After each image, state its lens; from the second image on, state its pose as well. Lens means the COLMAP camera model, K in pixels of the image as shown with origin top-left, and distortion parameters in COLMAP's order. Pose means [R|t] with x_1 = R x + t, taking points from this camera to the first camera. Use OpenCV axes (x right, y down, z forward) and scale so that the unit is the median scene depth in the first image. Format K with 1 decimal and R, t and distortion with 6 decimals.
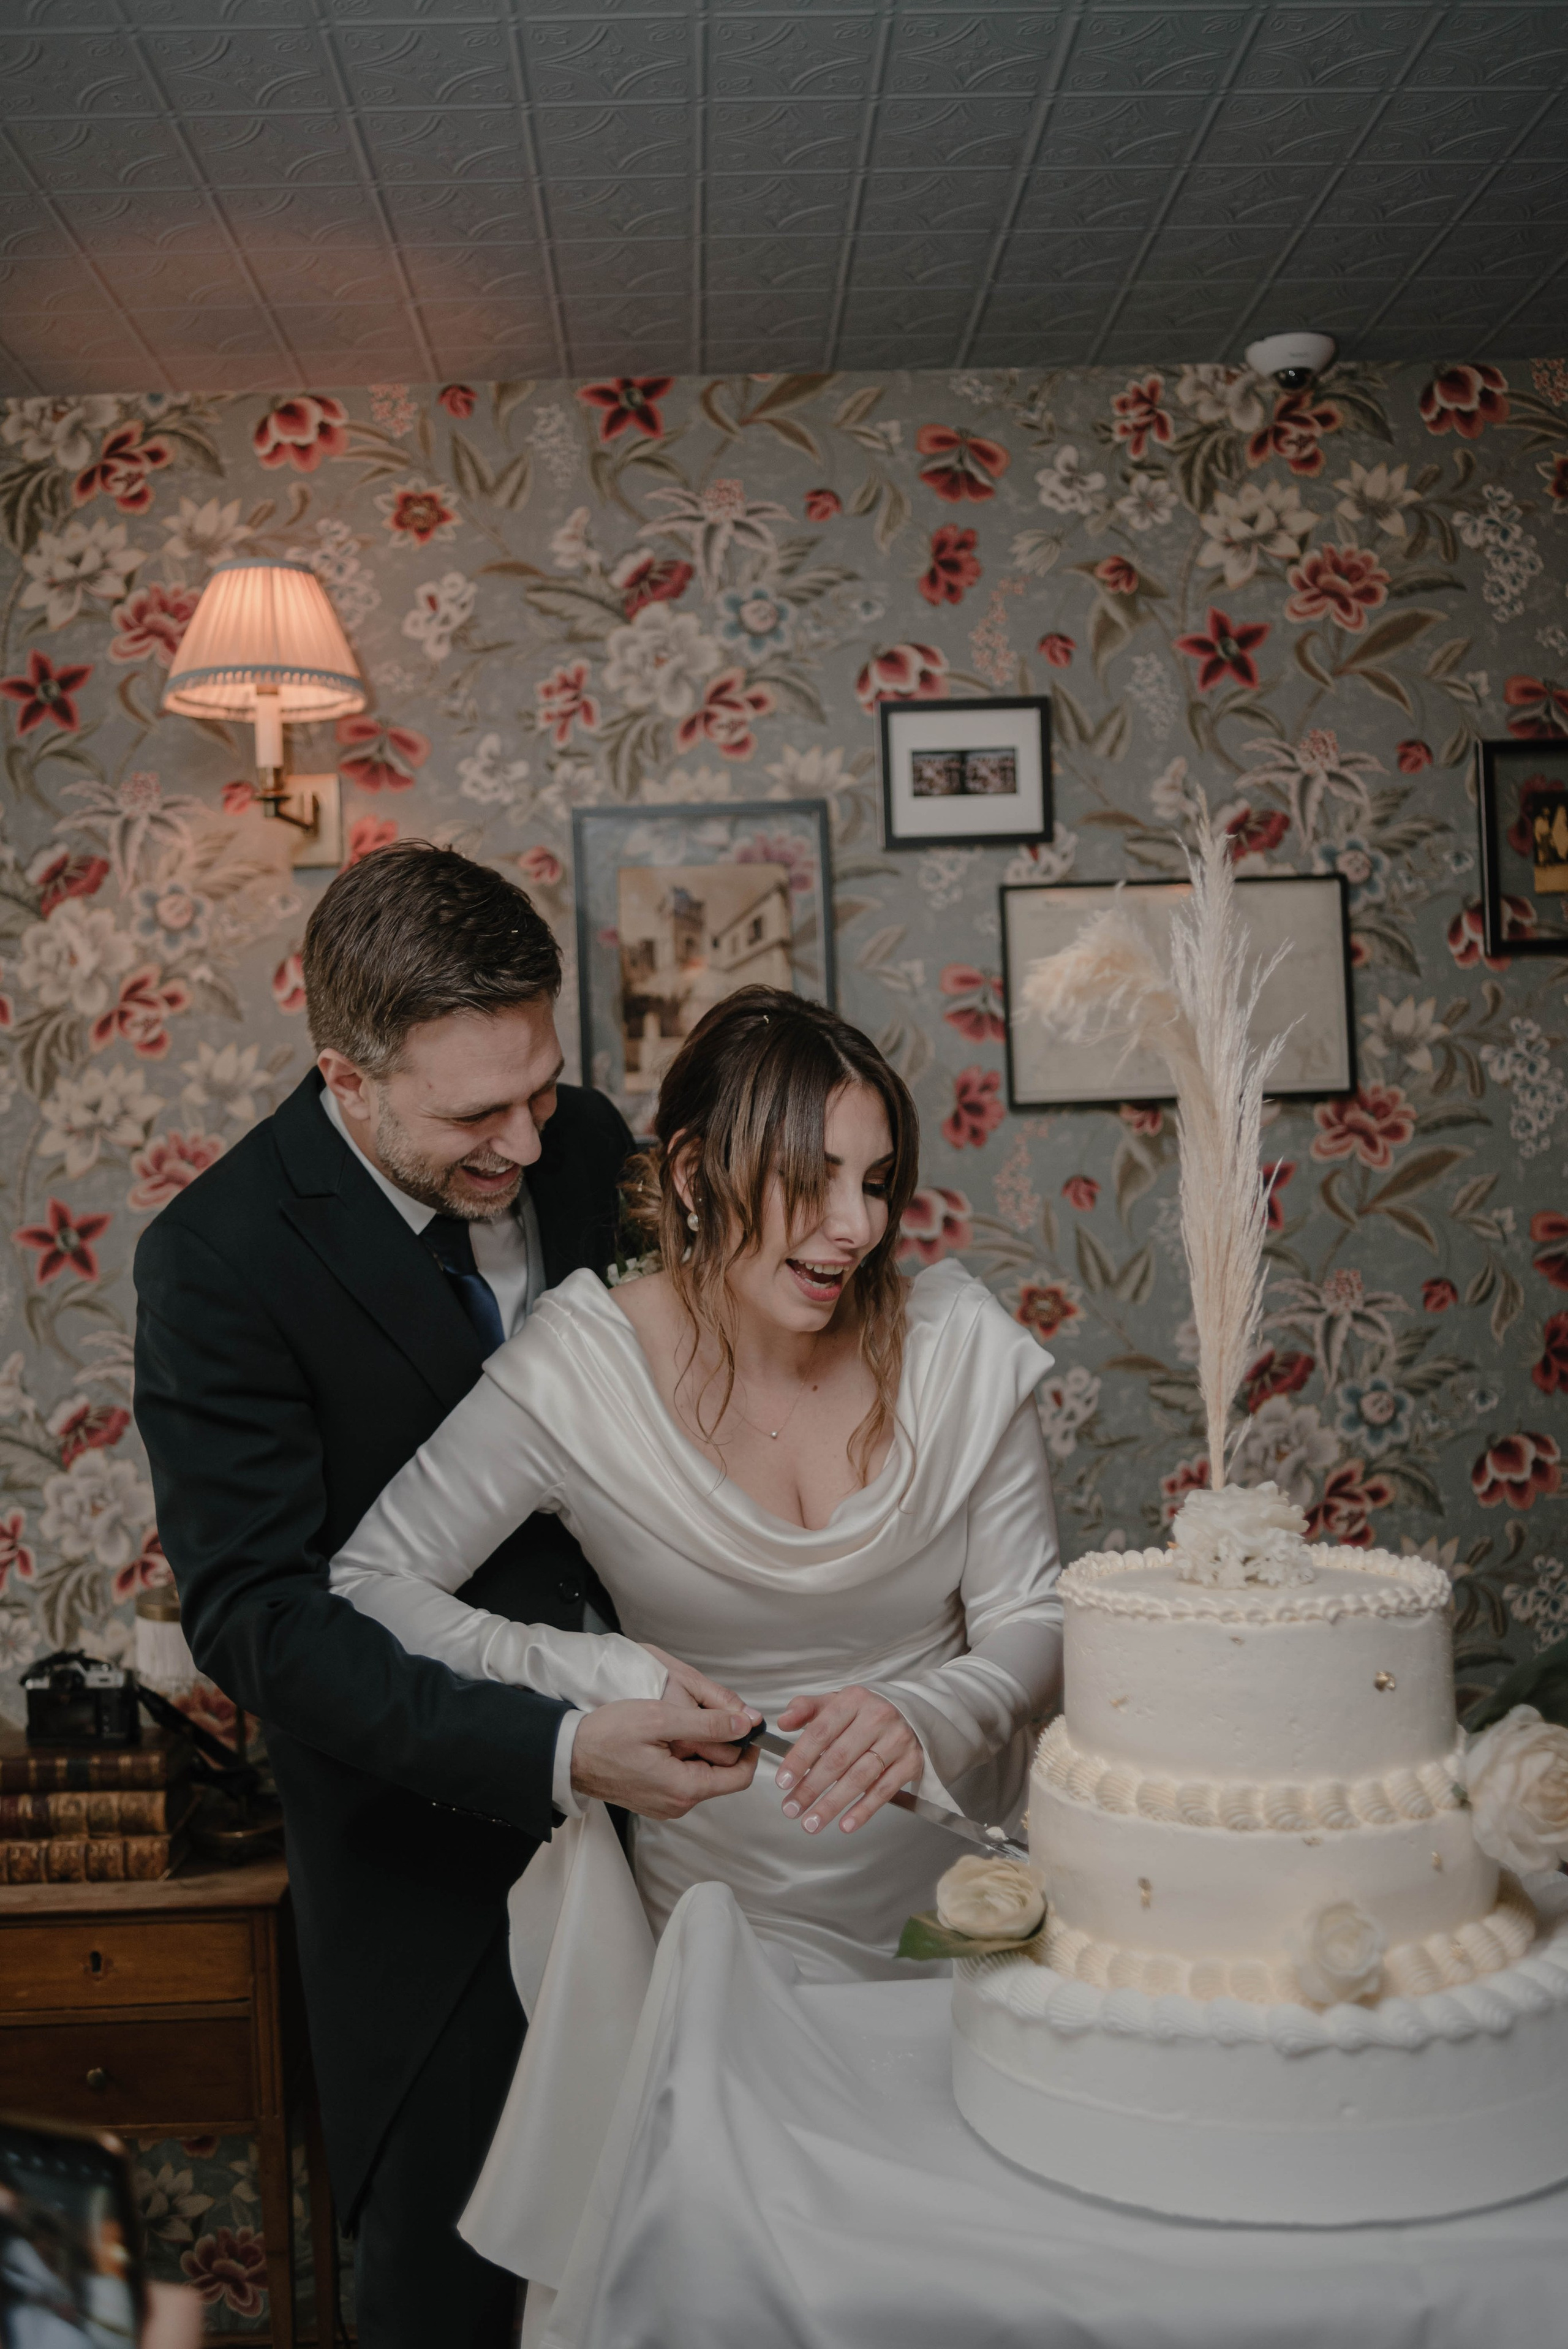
lens RADIAL K [[2575.7, 0, 784.0], [0, 2575.7, 1174.5], [0, 0, 1]] dist [-0.101943, 0.034338]
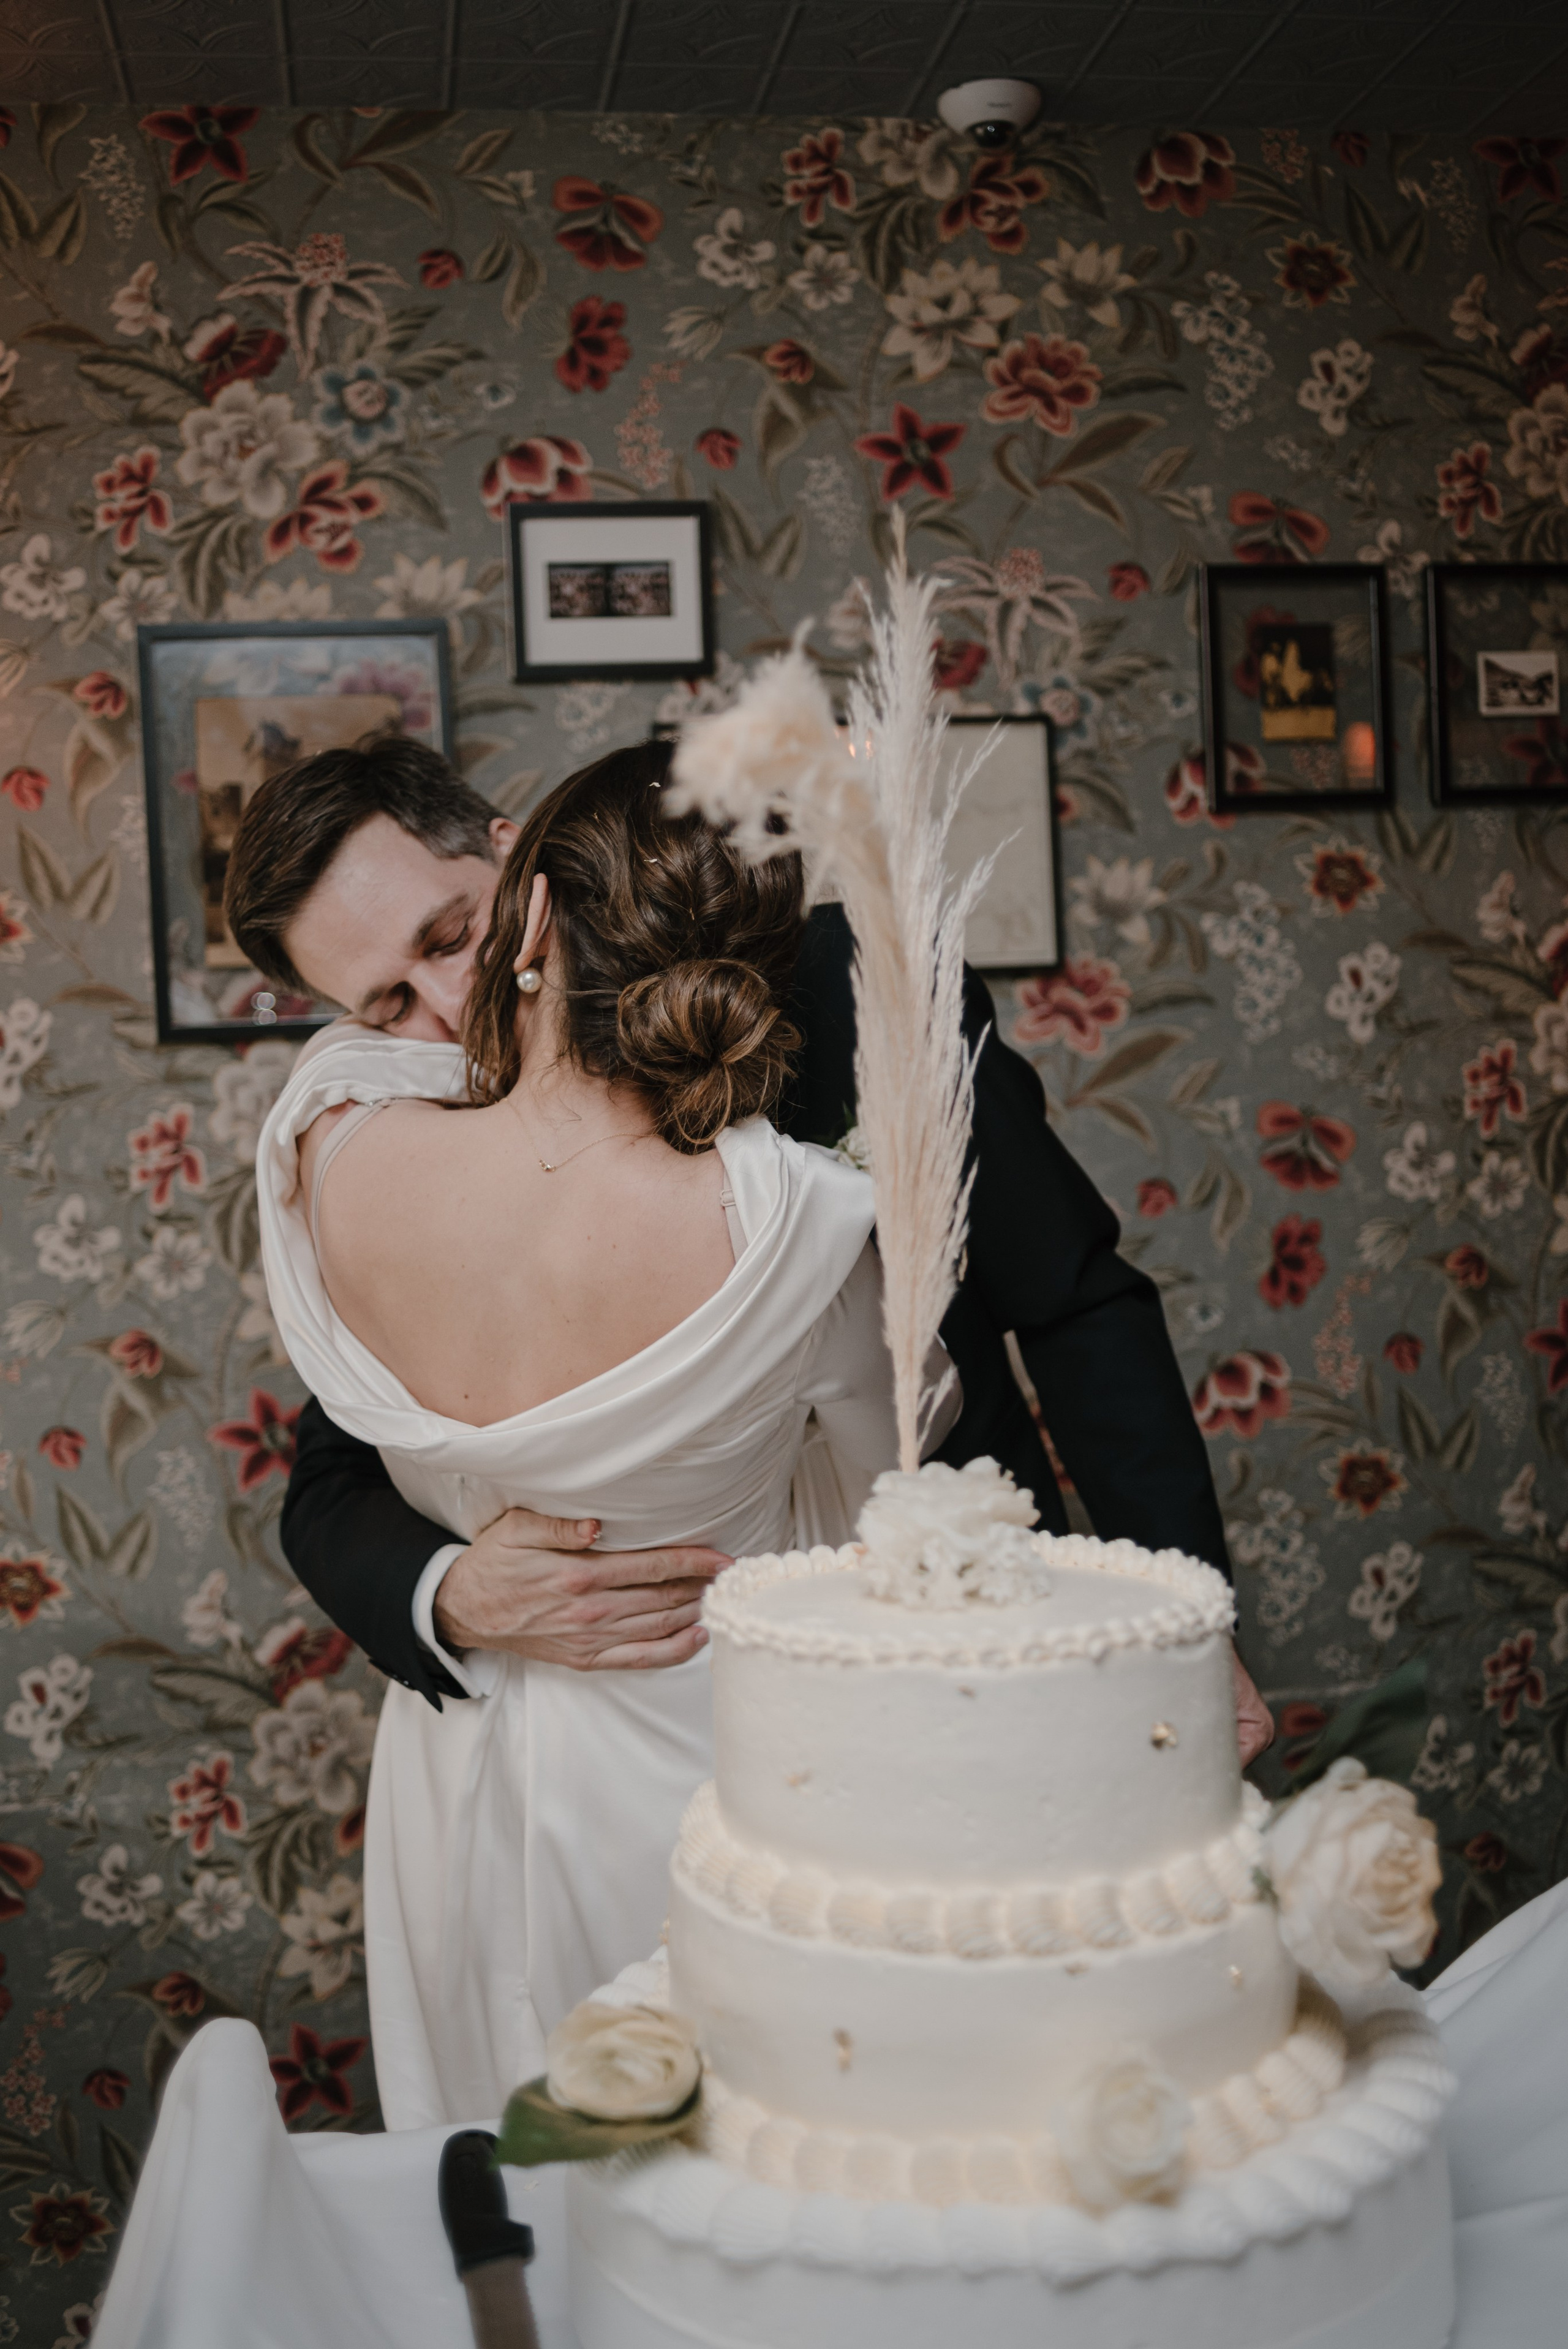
lens RADIAL K [[2575.7, 0, 784.0], [0, 2575.7, 1174.5], [0, 0, 1]] dist [-0.101943, 0.034338]
pose [[0.991840, -0.010954, 0.127015, 0.017405], [0.005996, 0.999207, 0.039355, 0.003549], [-0.127345, -0.038272, 0.991120, 0.145093]]
